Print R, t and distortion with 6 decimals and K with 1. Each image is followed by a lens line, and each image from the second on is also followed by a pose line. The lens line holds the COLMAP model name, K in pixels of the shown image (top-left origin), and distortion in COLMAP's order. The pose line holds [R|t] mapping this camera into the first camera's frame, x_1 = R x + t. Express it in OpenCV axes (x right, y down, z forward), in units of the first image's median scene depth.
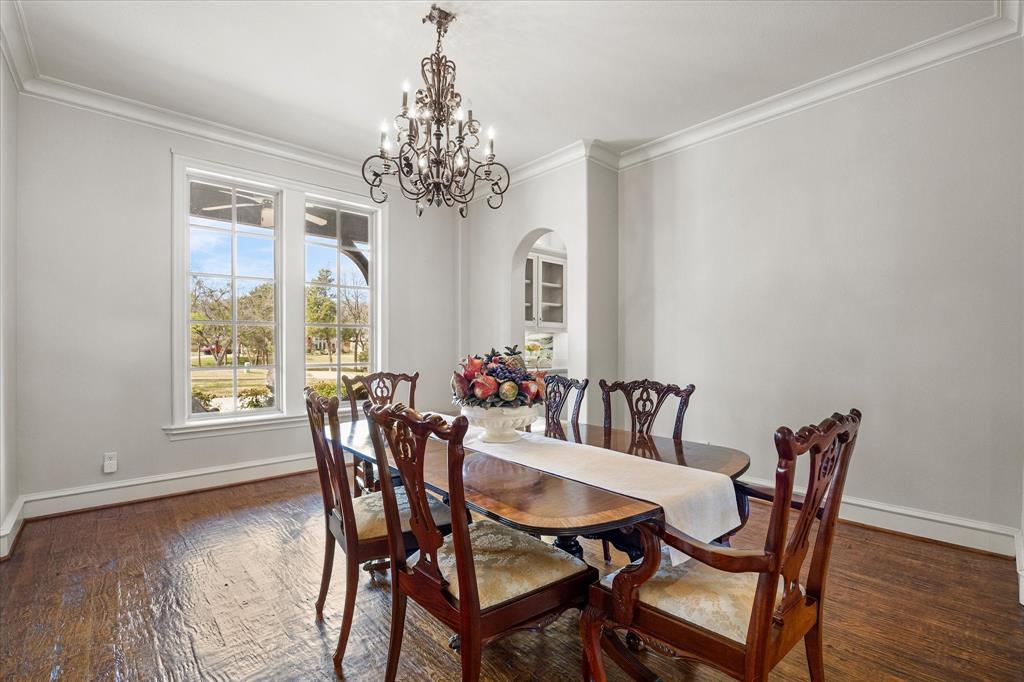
lens RADIAL K [[406.5, 0, 512.0], [0, 406.5, 341.0], [0, 0, 1]] dist [0.000159, -0.000045]
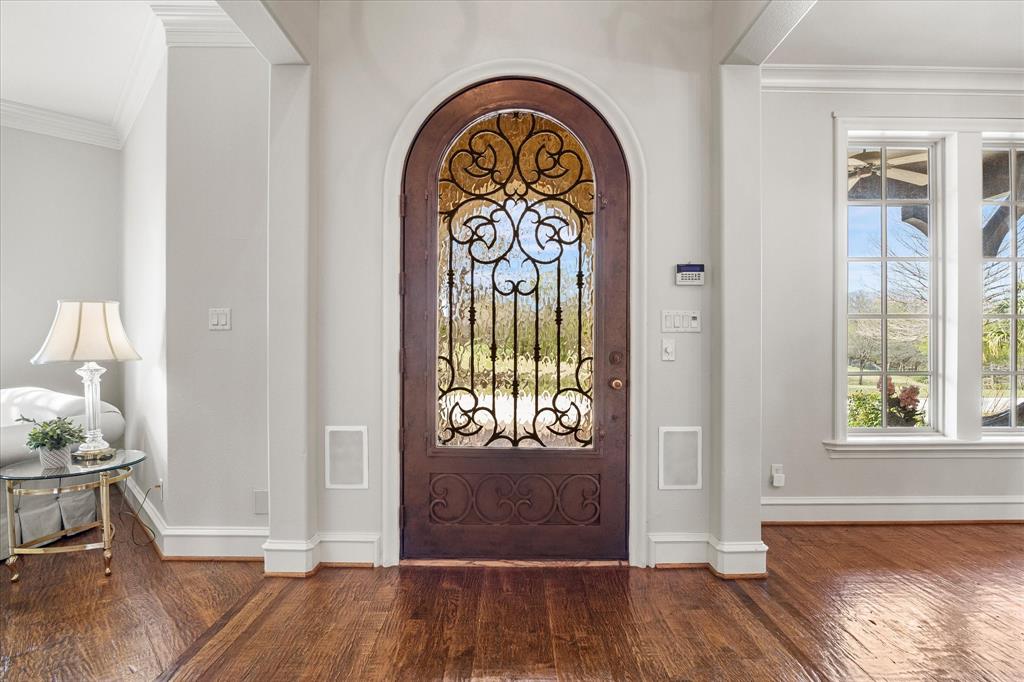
lens RADIAL K [[406.5, 0, 512.0], [0, 406.5, 341.0], [0, 0, 1]] dist [0.000159, -0.000045]
pose [[0.822400, -0.006214, -0.568876, -0.906983], [0.006419, 0.999978, -0.001644, -0.001704], [0.568874, -0.002300, 0.822422, -0.073848]]
